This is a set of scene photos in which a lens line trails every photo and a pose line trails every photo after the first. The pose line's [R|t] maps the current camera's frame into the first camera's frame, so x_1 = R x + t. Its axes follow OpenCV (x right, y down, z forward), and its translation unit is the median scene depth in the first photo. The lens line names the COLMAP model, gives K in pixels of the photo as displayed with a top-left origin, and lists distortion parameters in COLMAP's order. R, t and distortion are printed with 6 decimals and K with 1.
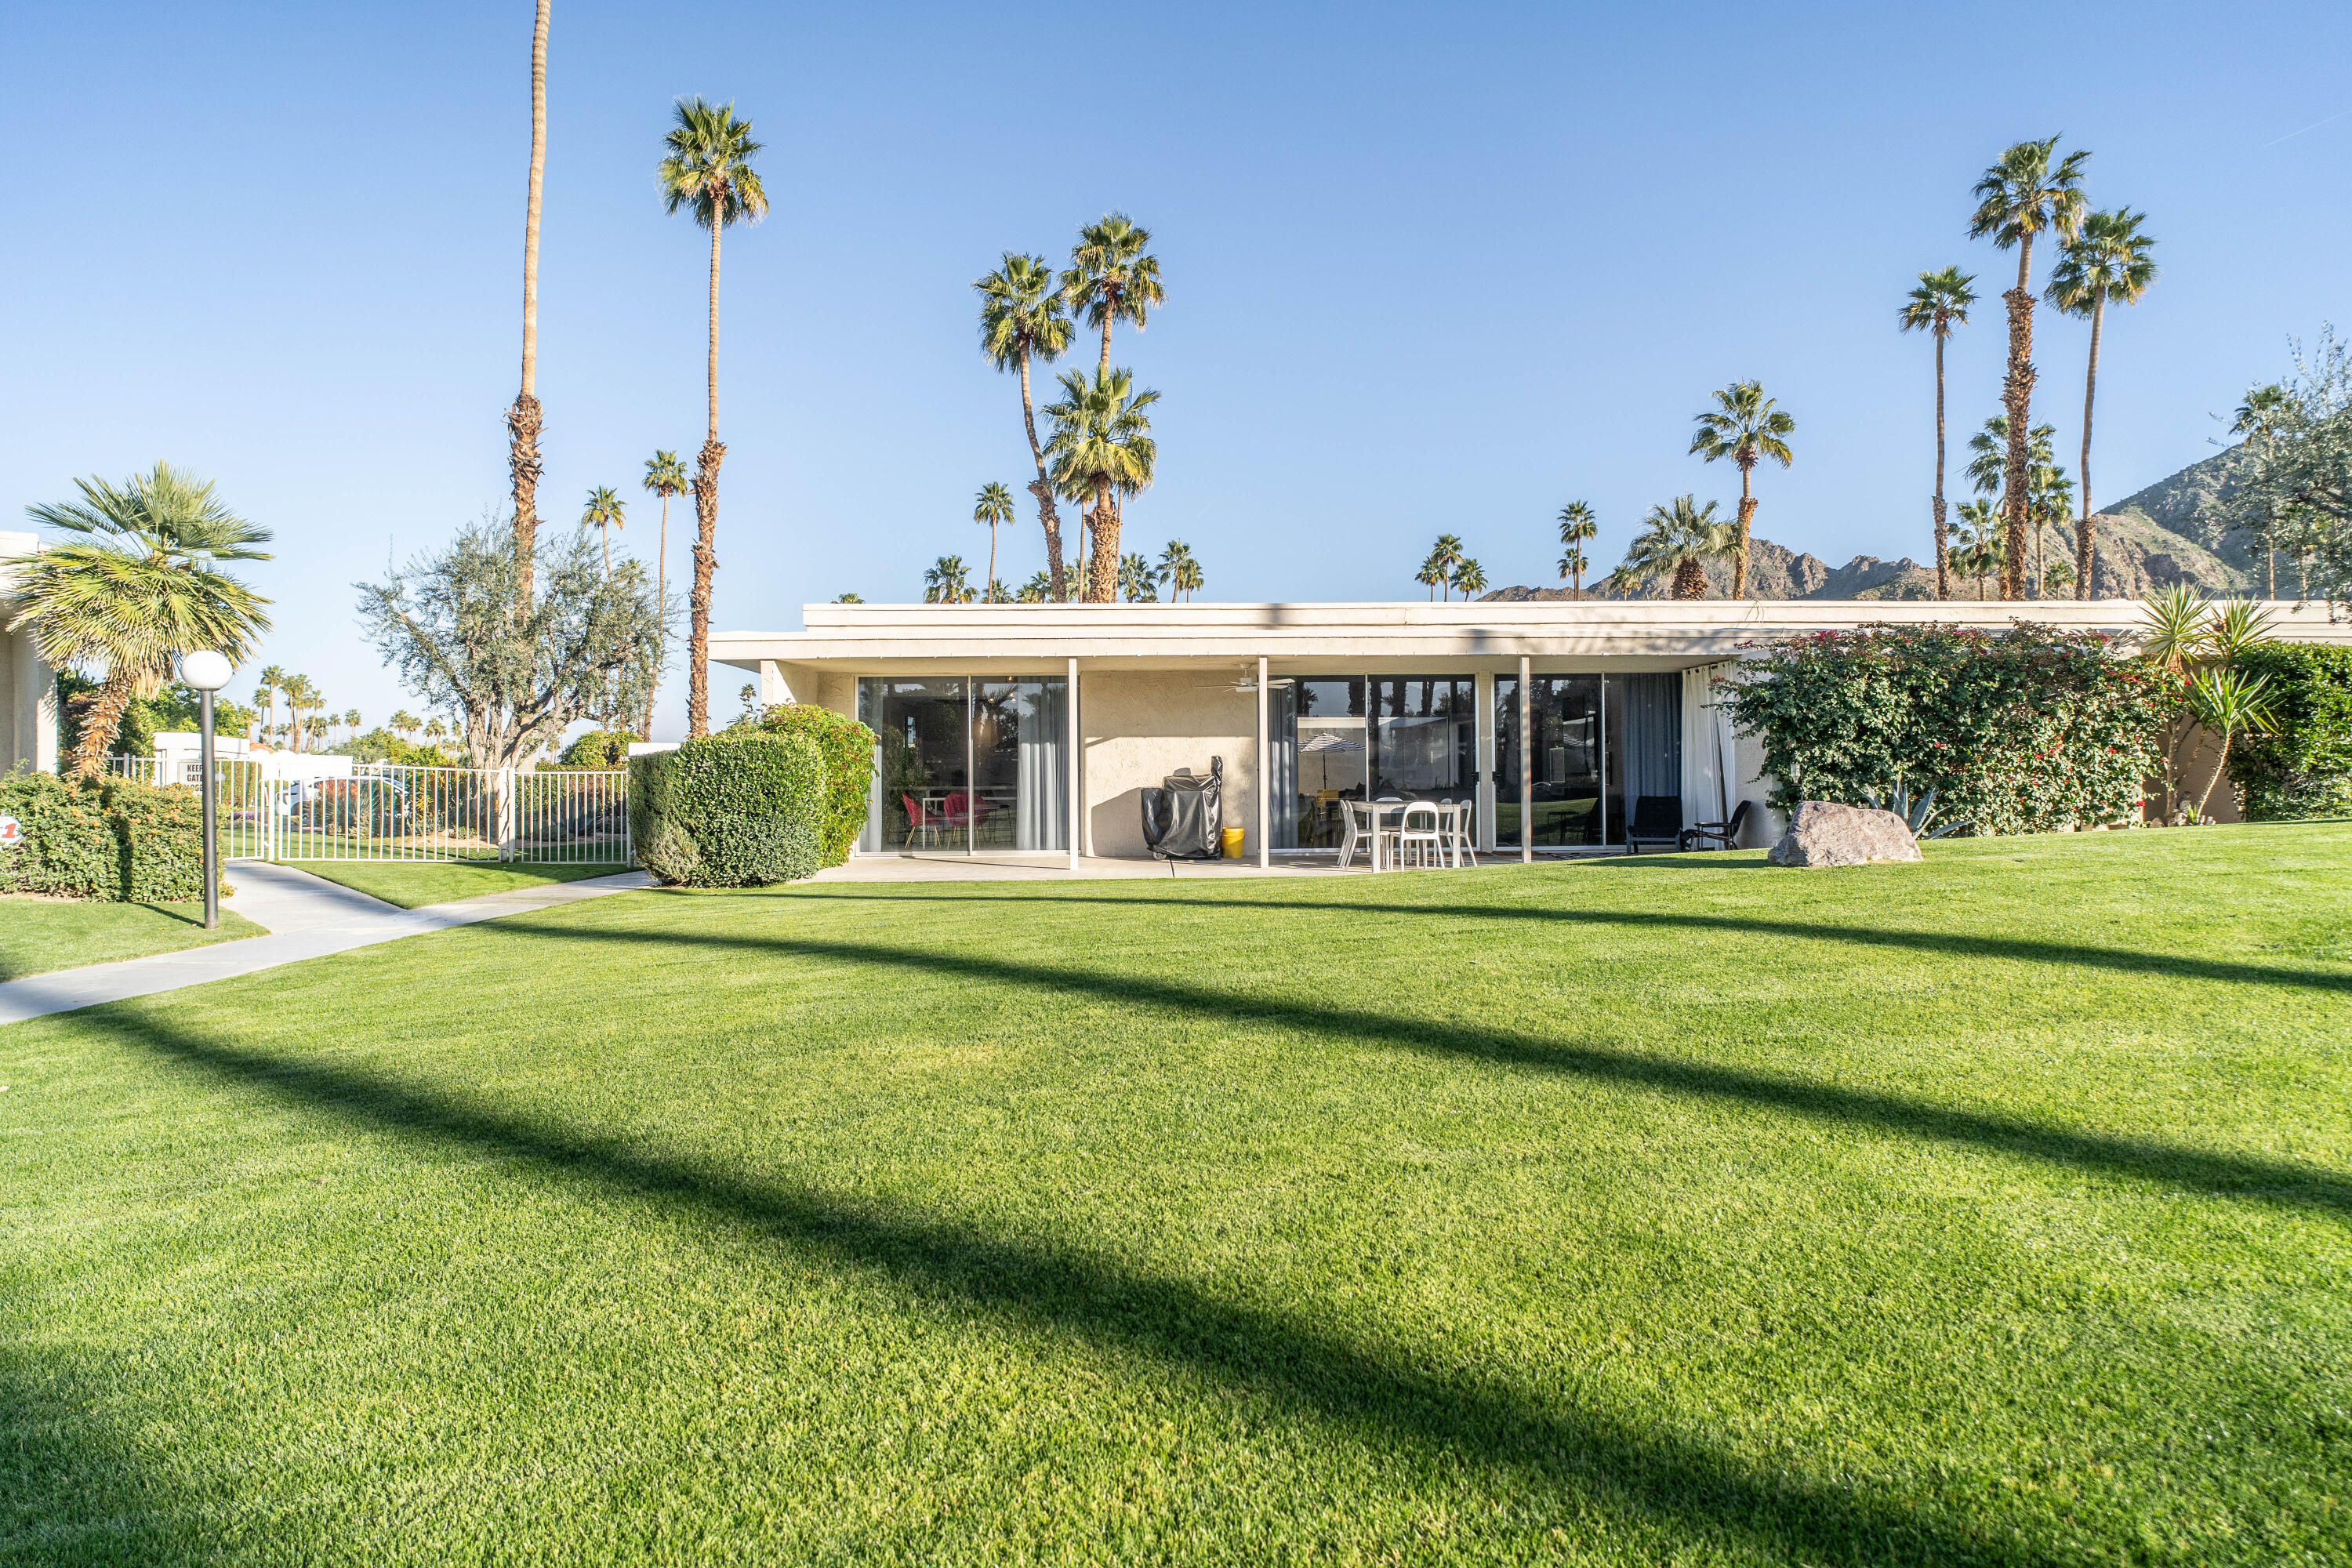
lens RADIAL K [[1160.4, 0, 1176.0], [0, 1160.4, 784.0], [0, 0, 1]] dist [-0.003539, -0.000569]
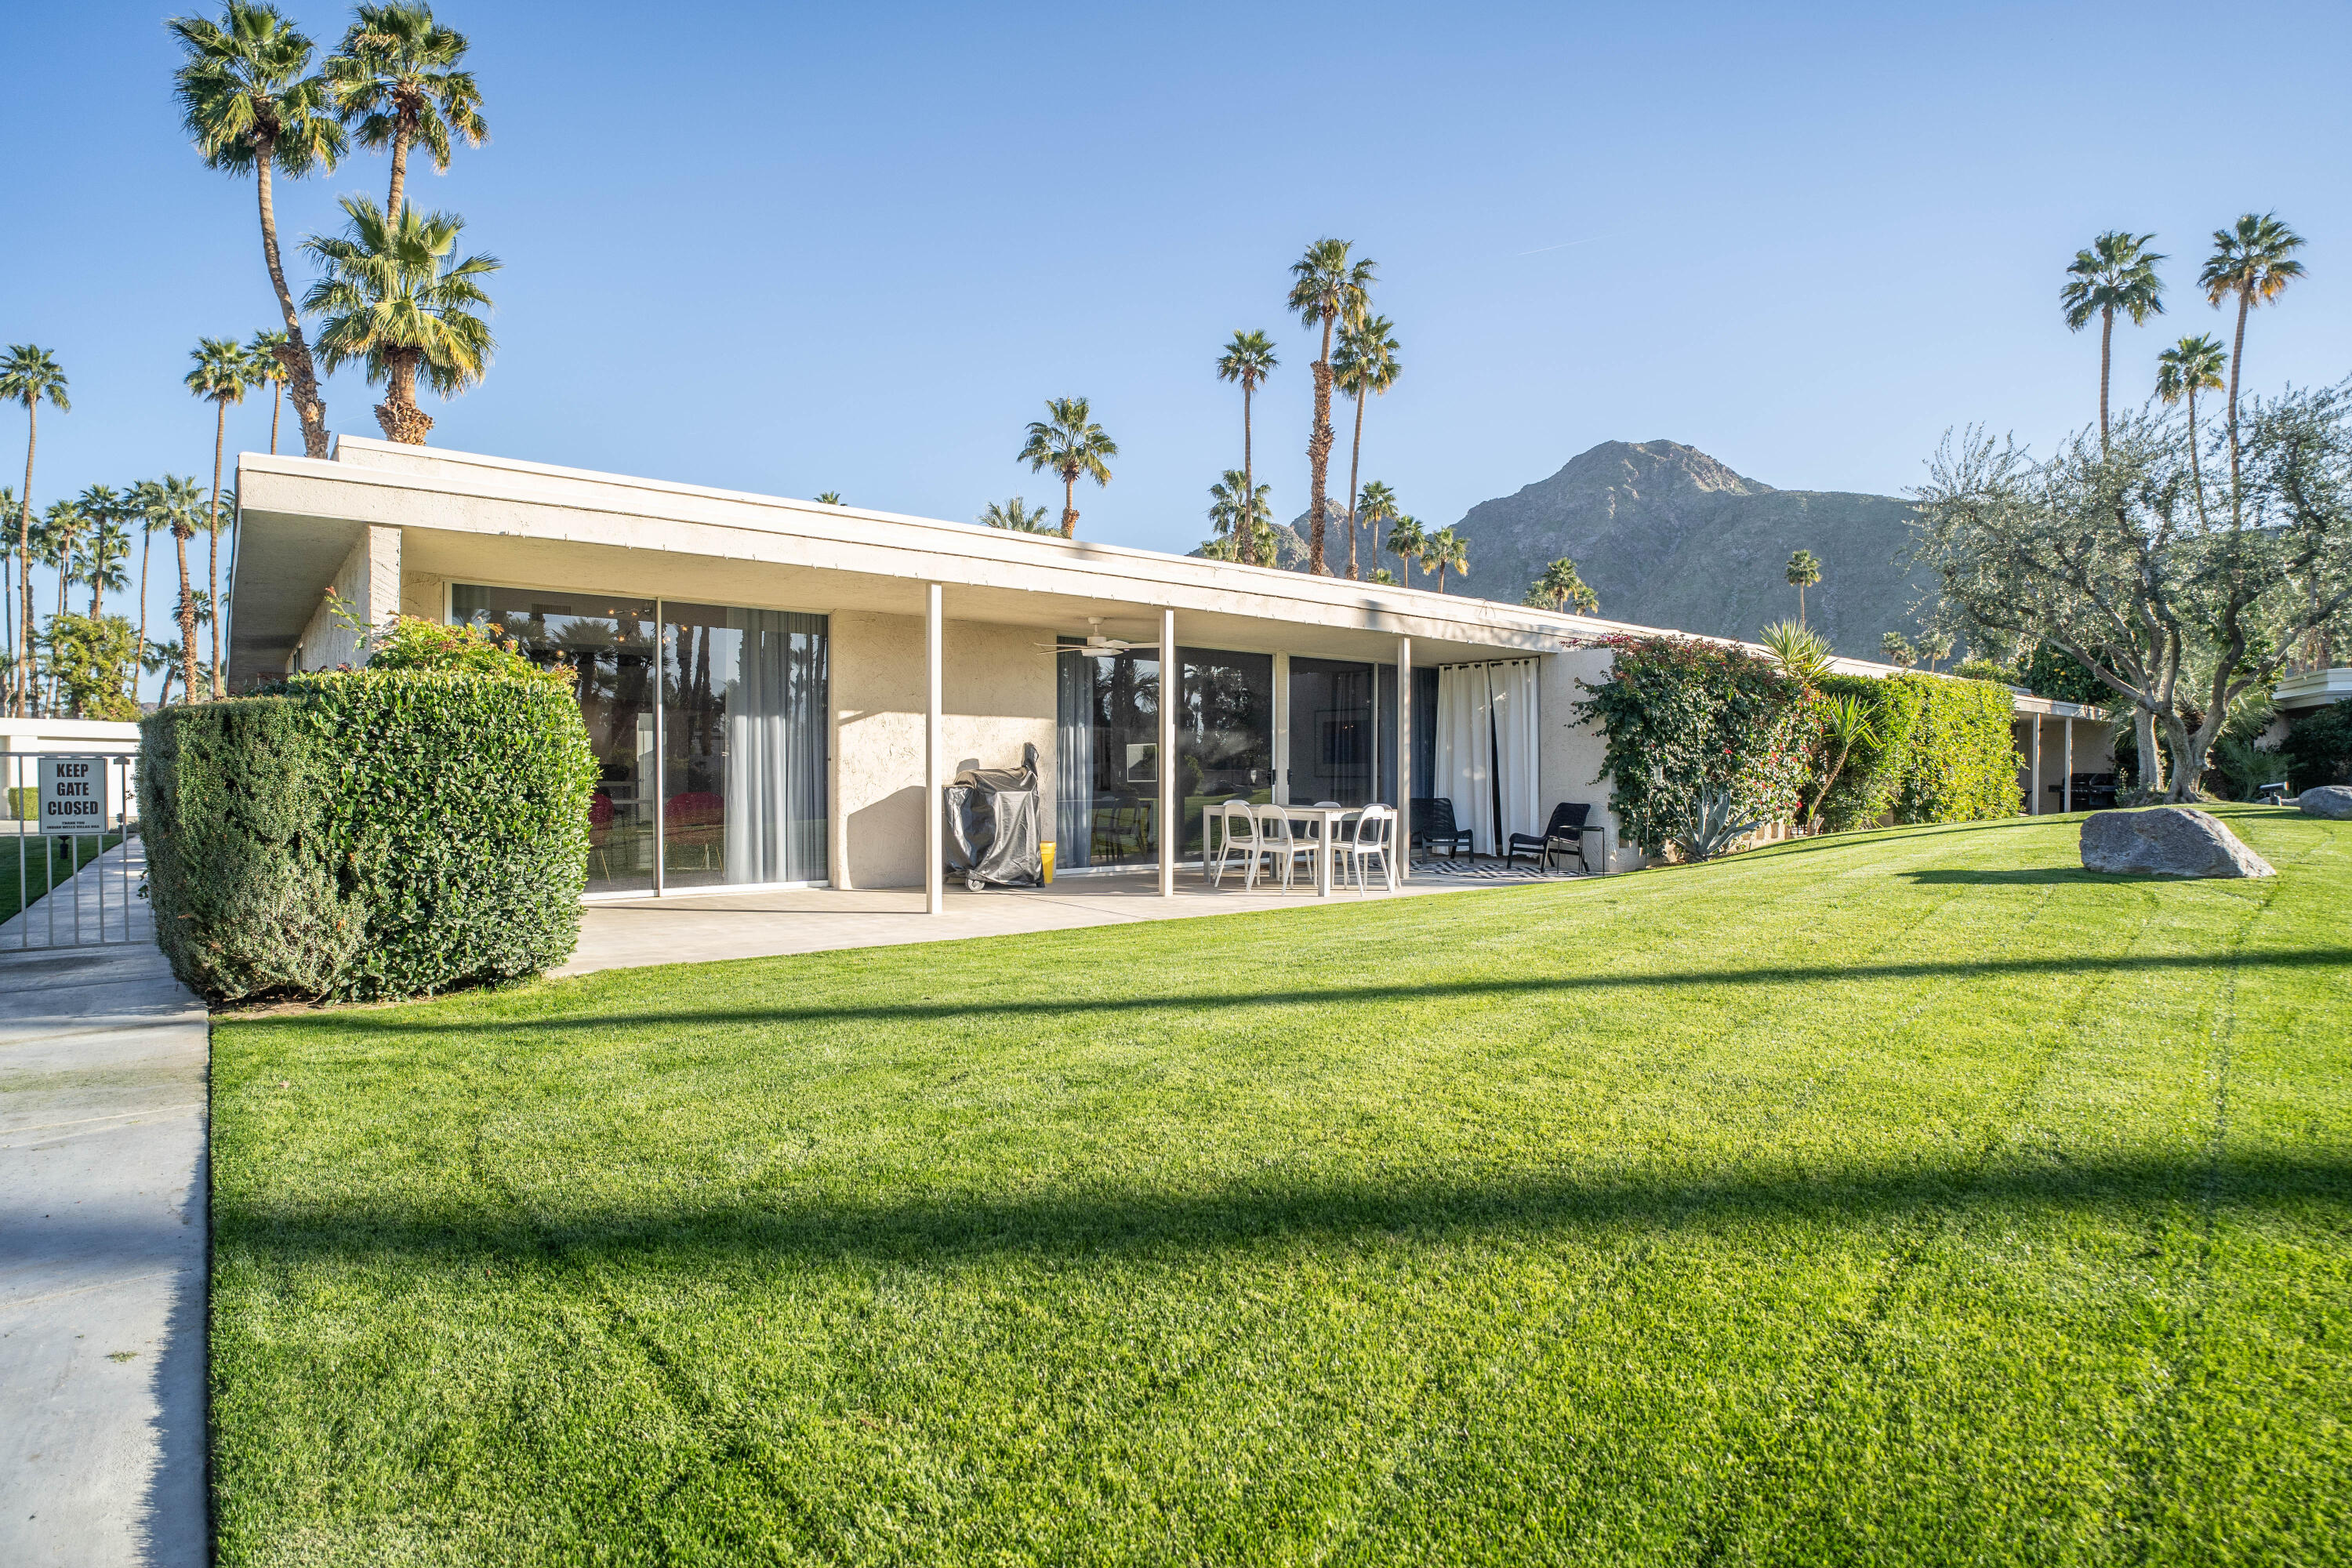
lens RADIAL K [[1216.6, 0, 1176.0], [0, 1216.6, 784.0], [0, 0, 1]] dist [-0.047952, 0.026057]
pose [[0.803842, 0.006298, 0.594809, -0.110863], [-0.005559, 0.999980, -0.003074, 0.000890], [-0.594816, -0.000835, 0.803861, 0.111217]]
